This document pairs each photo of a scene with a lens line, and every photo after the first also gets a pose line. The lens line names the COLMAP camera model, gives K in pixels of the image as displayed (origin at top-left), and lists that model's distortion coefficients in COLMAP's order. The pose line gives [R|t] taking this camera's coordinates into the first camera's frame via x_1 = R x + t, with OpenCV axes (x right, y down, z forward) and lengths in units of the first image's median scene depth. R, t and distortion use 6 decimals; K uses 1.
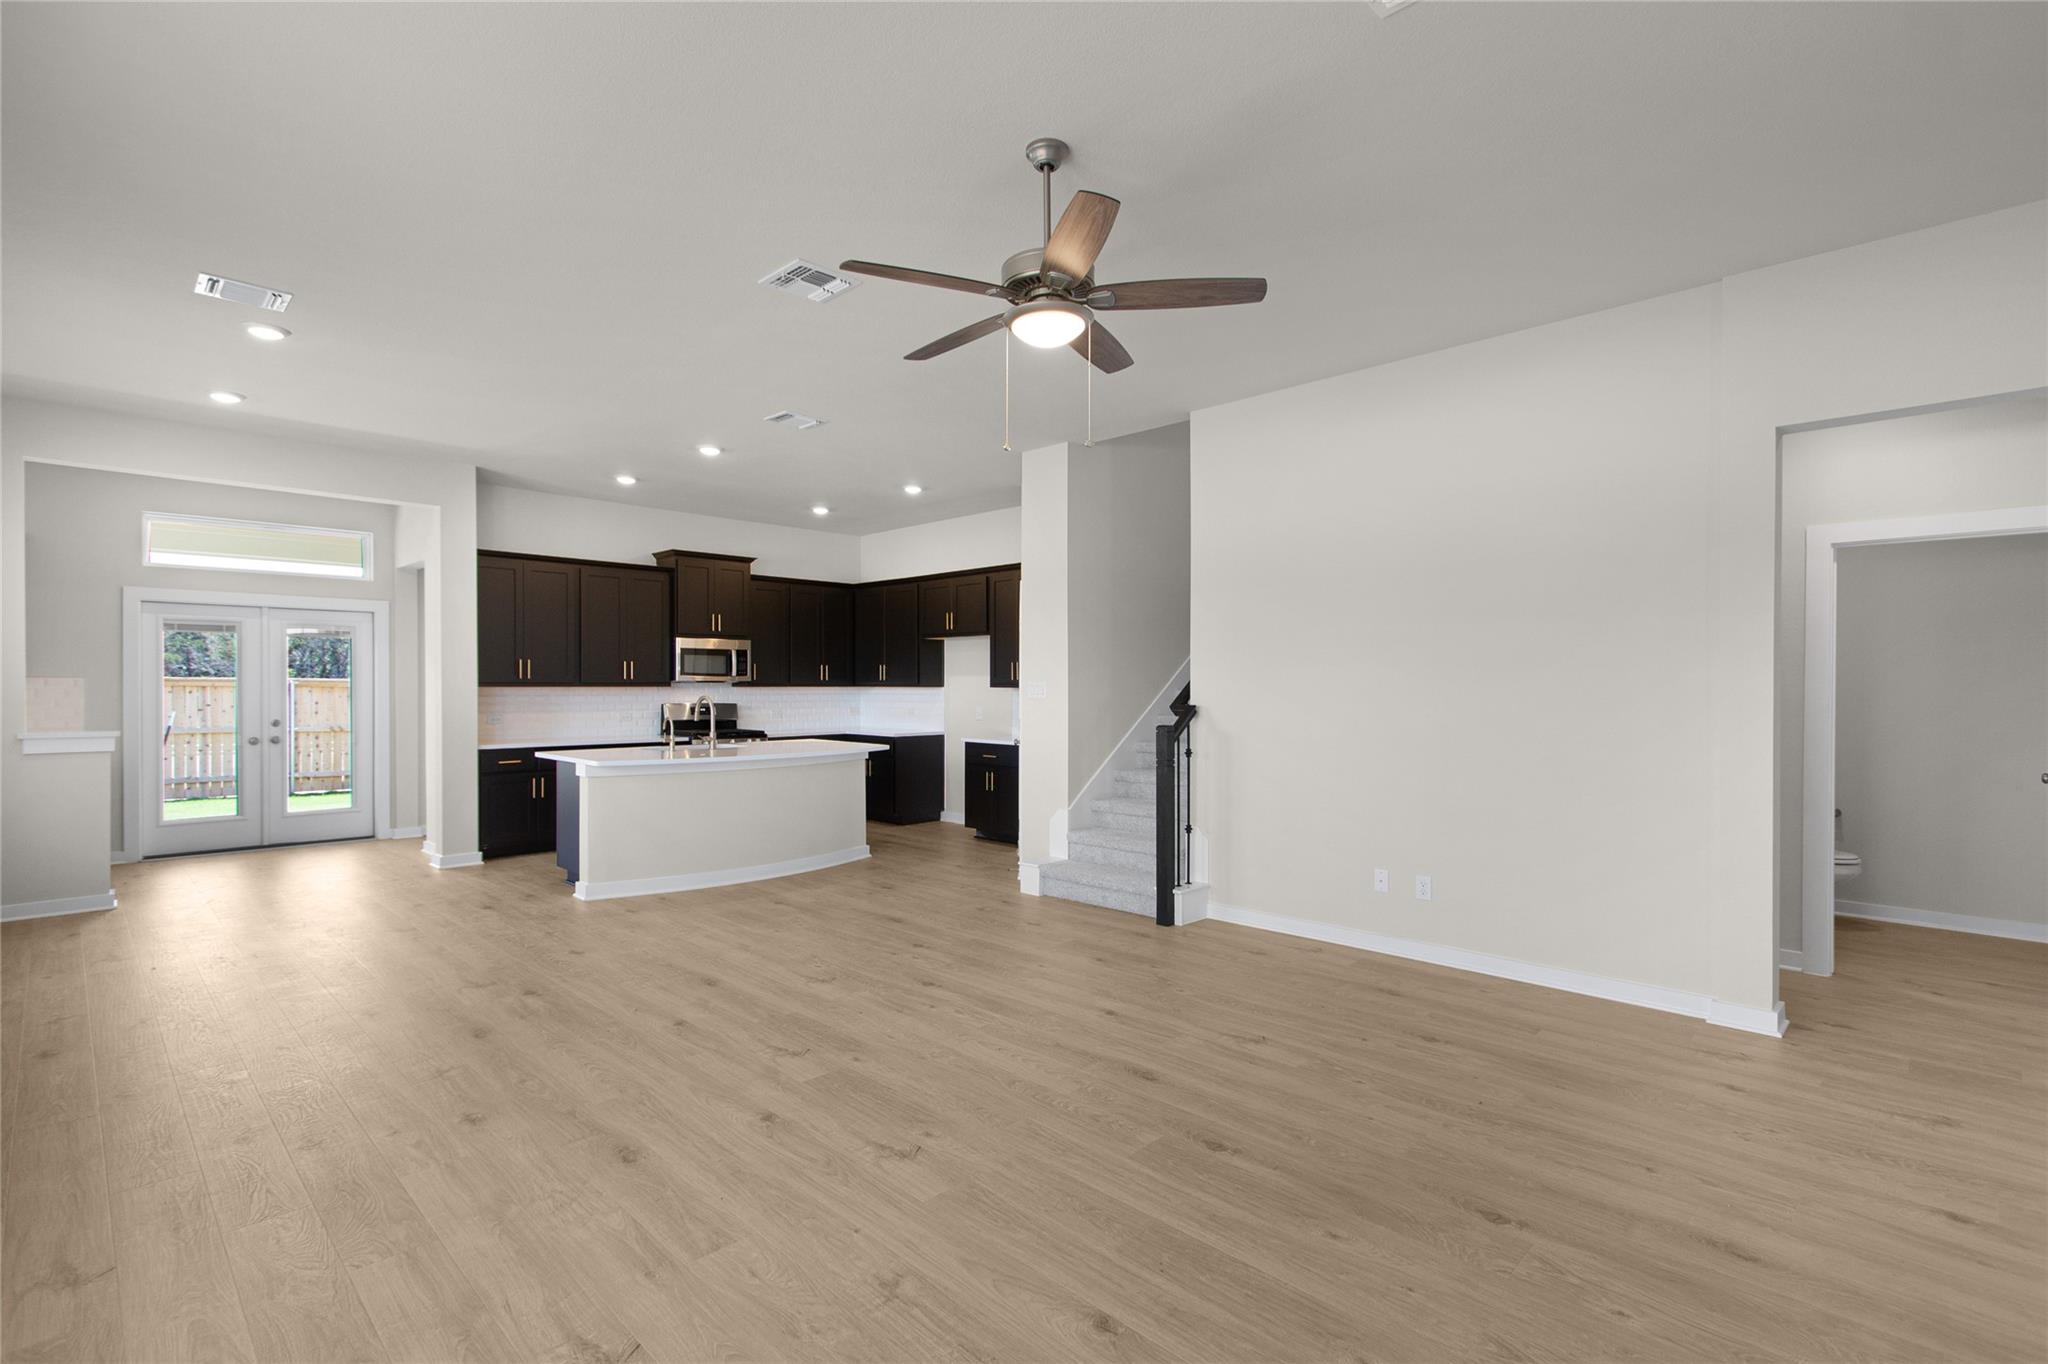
lens RADIAL K [[945.7, 0, 1023.4], [0, 945.7, 692.0], [0, 0, 1]] dist [-0.000937, -0.000455]
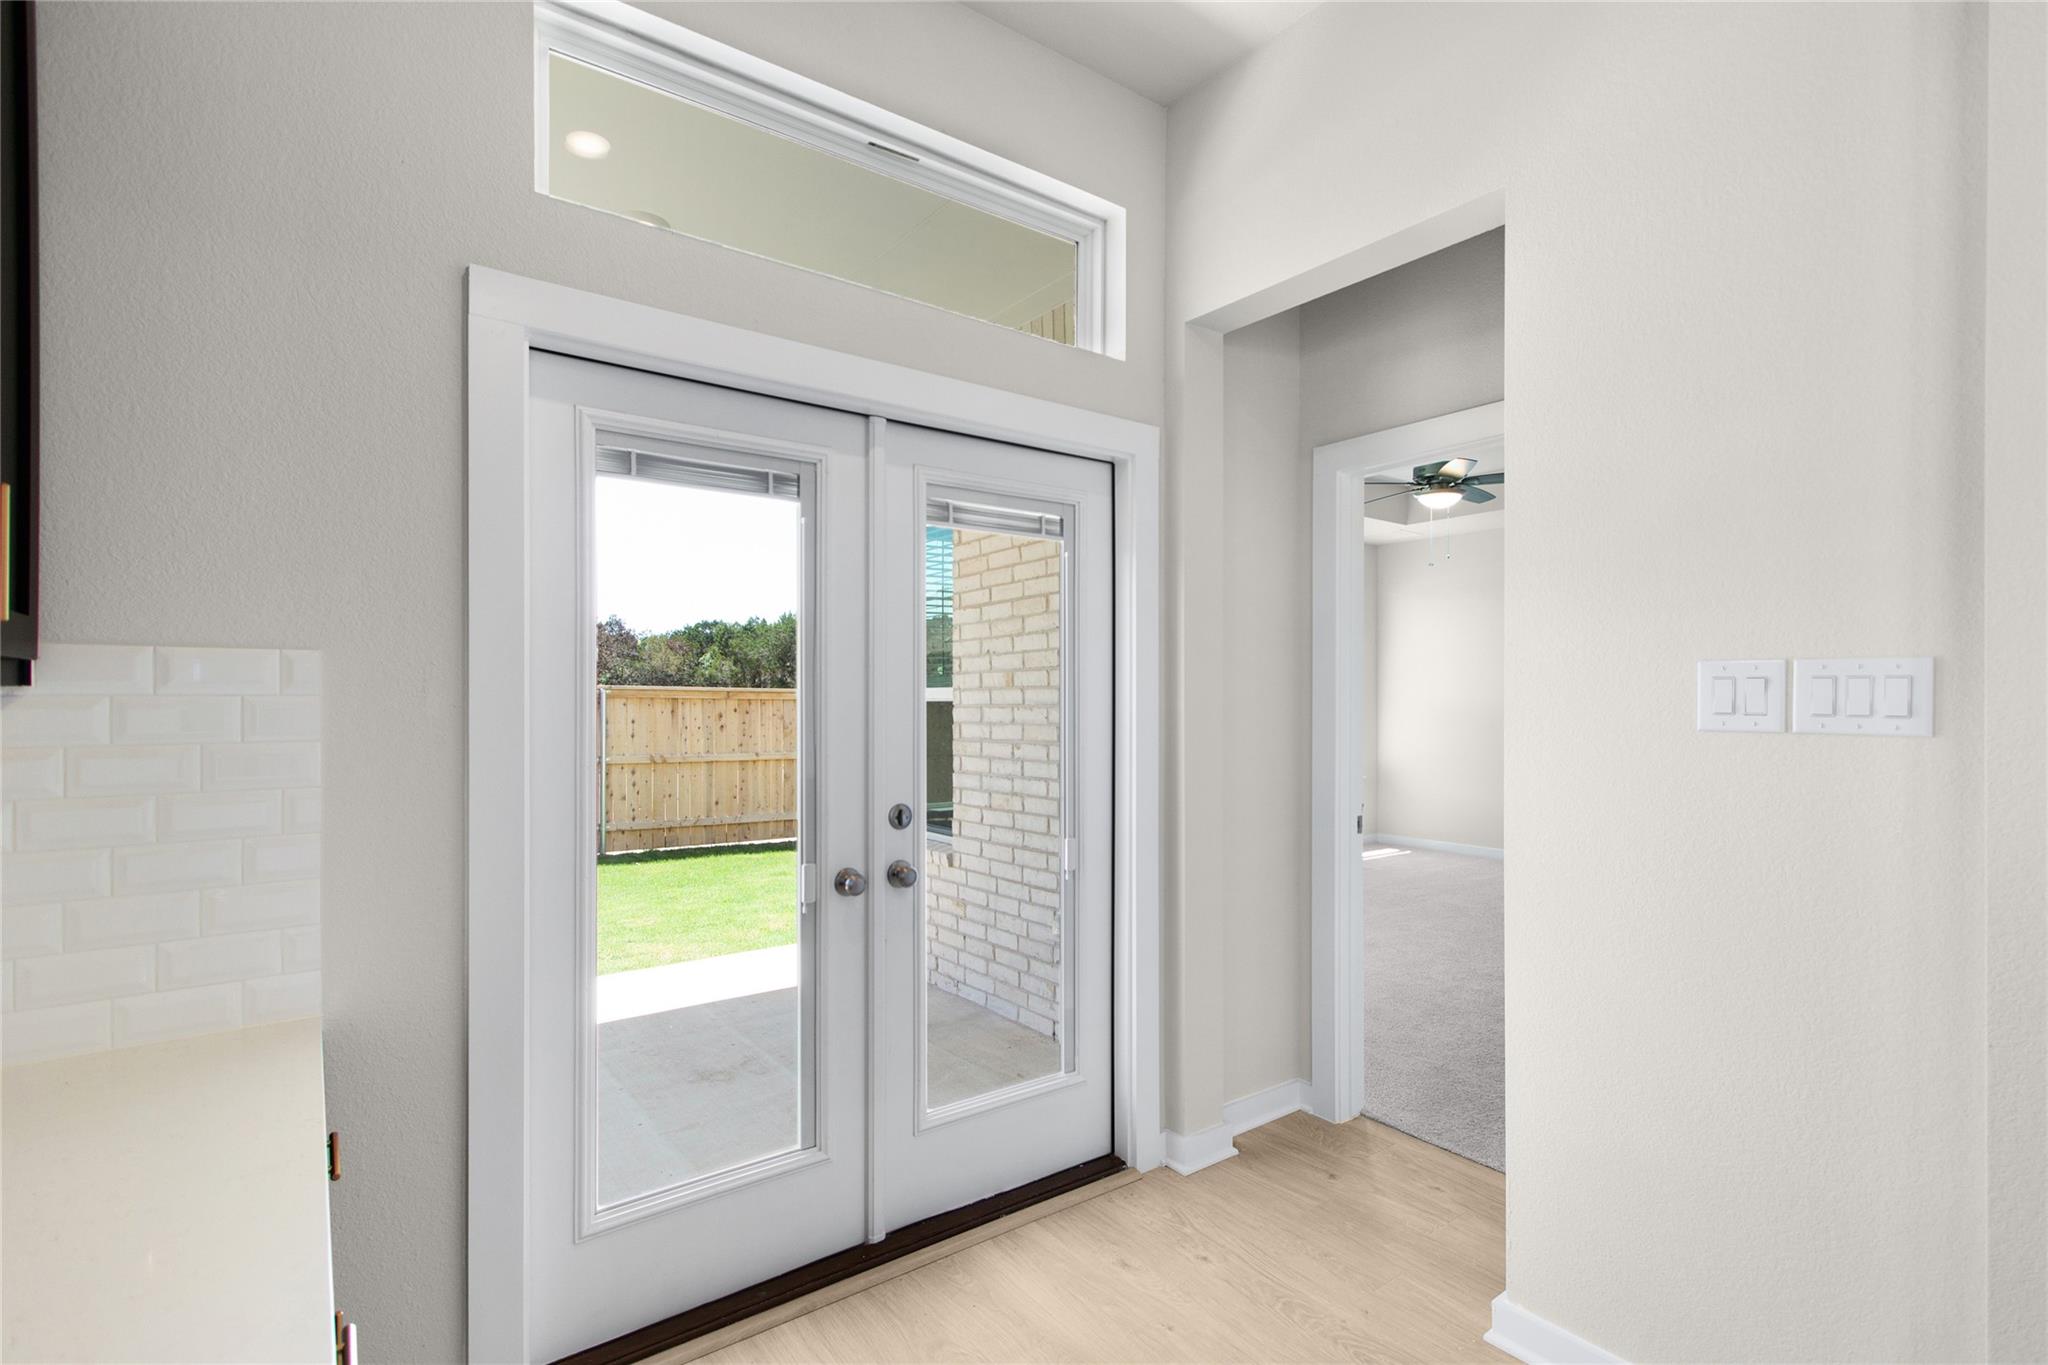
lens RADIAL K [[945.7, 0, 1023.4], [0, 945.7, 692.5], [0, 0, 1]] dist [-0.000937, -0.000455]
pose [[0.988036, -0.002643, -0.154199, -0.645889], [0.000813, 0.999929, -0.011930, -0.001703], [0.154219, 0.011662, 0.987968, 0.652628]]
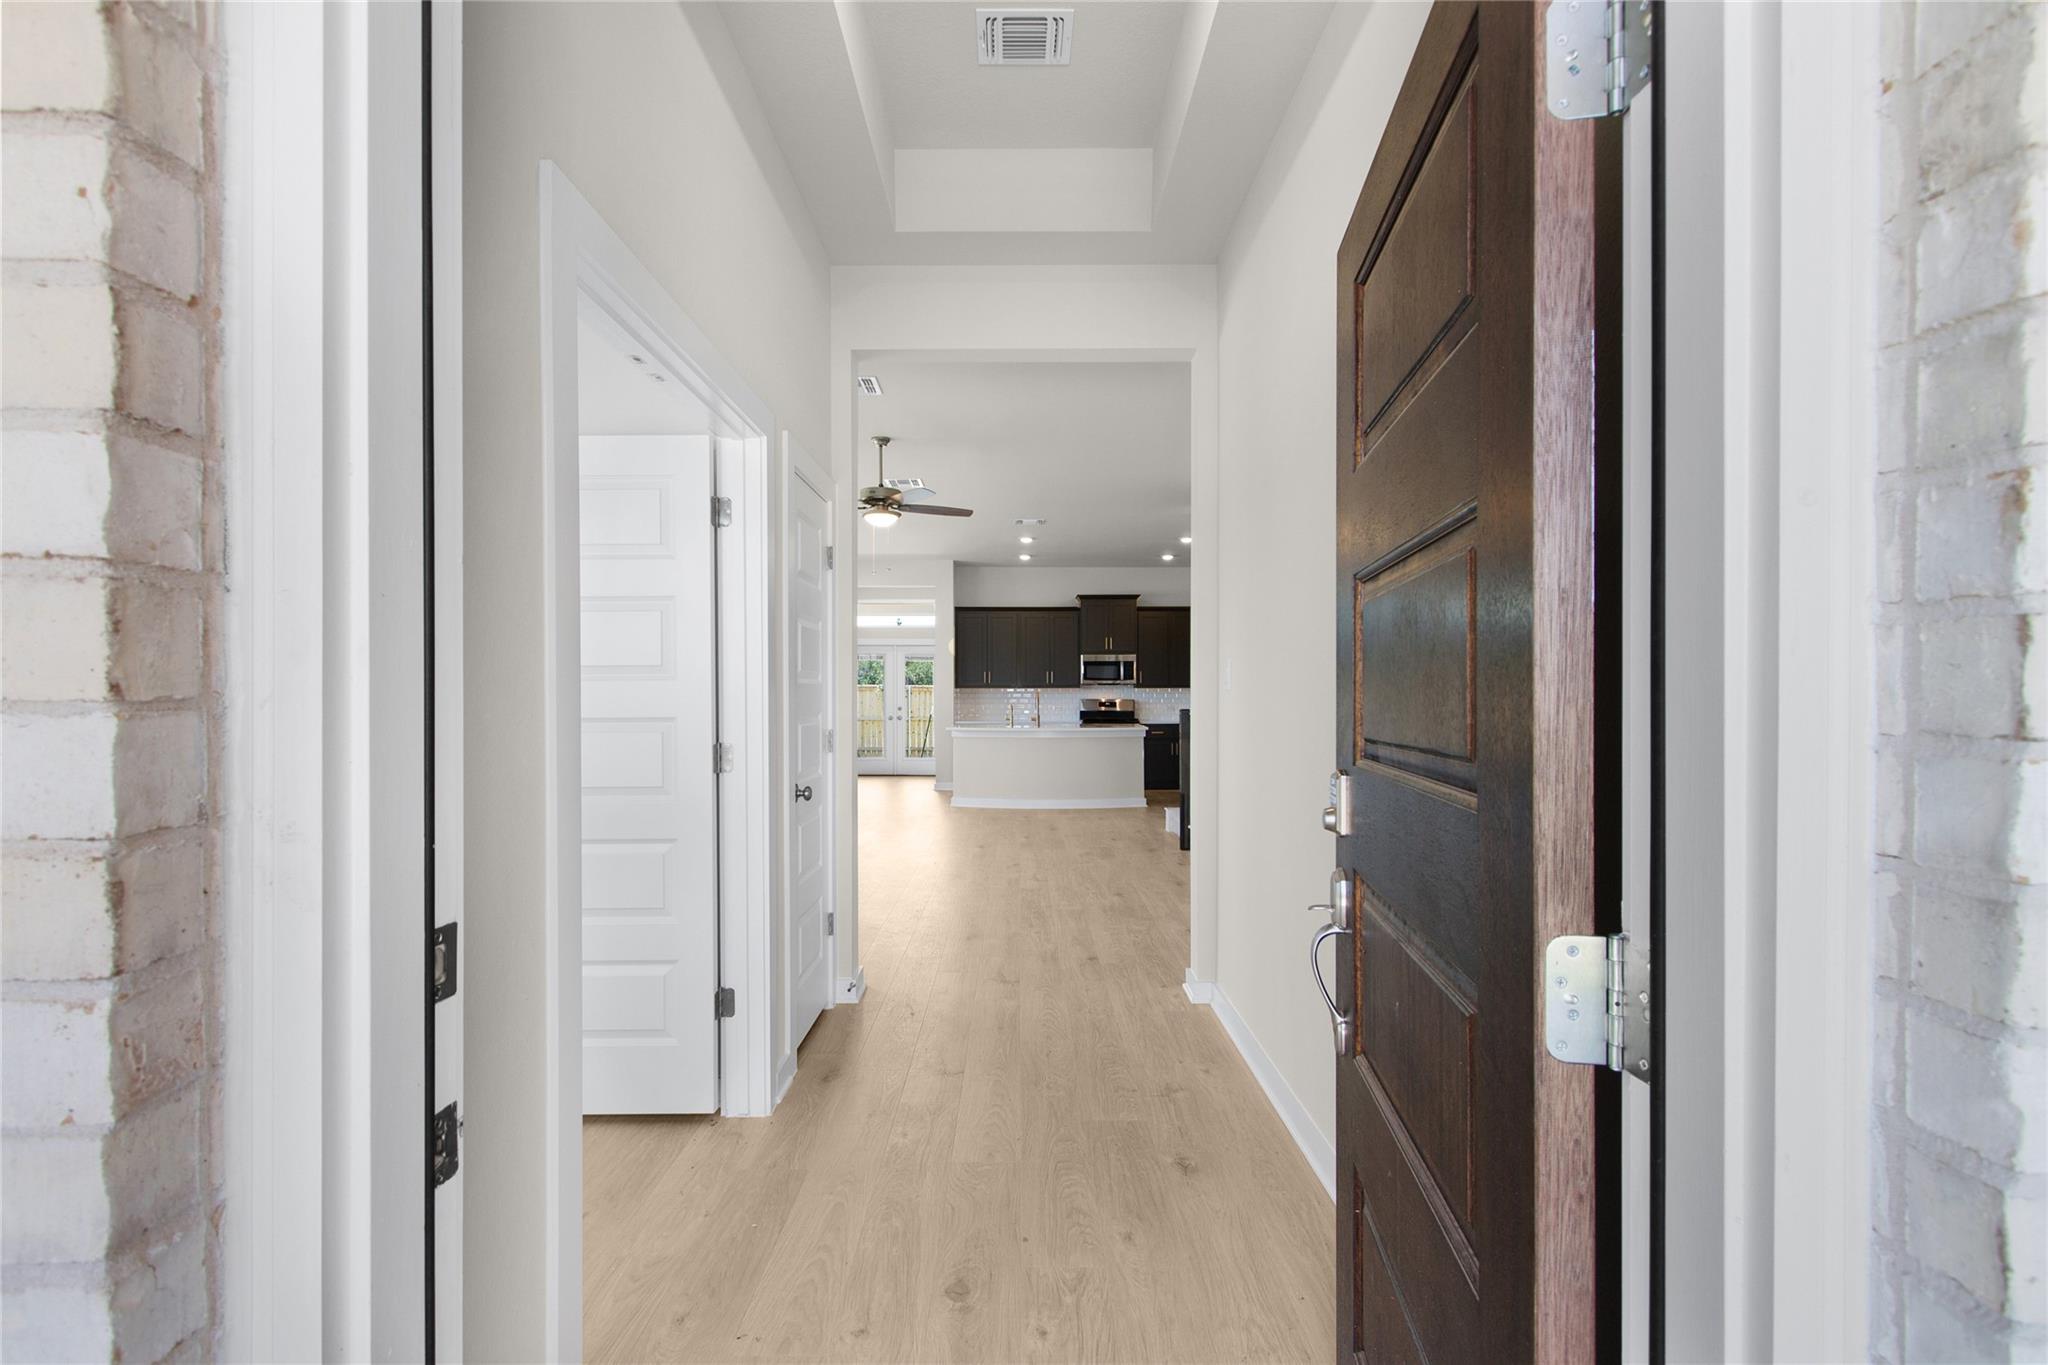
lens RADIAL K [[967.5, 0, 1018.4], [0, 967.5, 690.6], [0, 0, 1]] dist [0.000264, 0.000250]
pose [[0.703409, -0.004009, -0.710774, 0.638174], [-0.002230, 0.999967, -0.007847, 0.010907], [0.710782, 0.007104, 0.703377, -0.130913]]
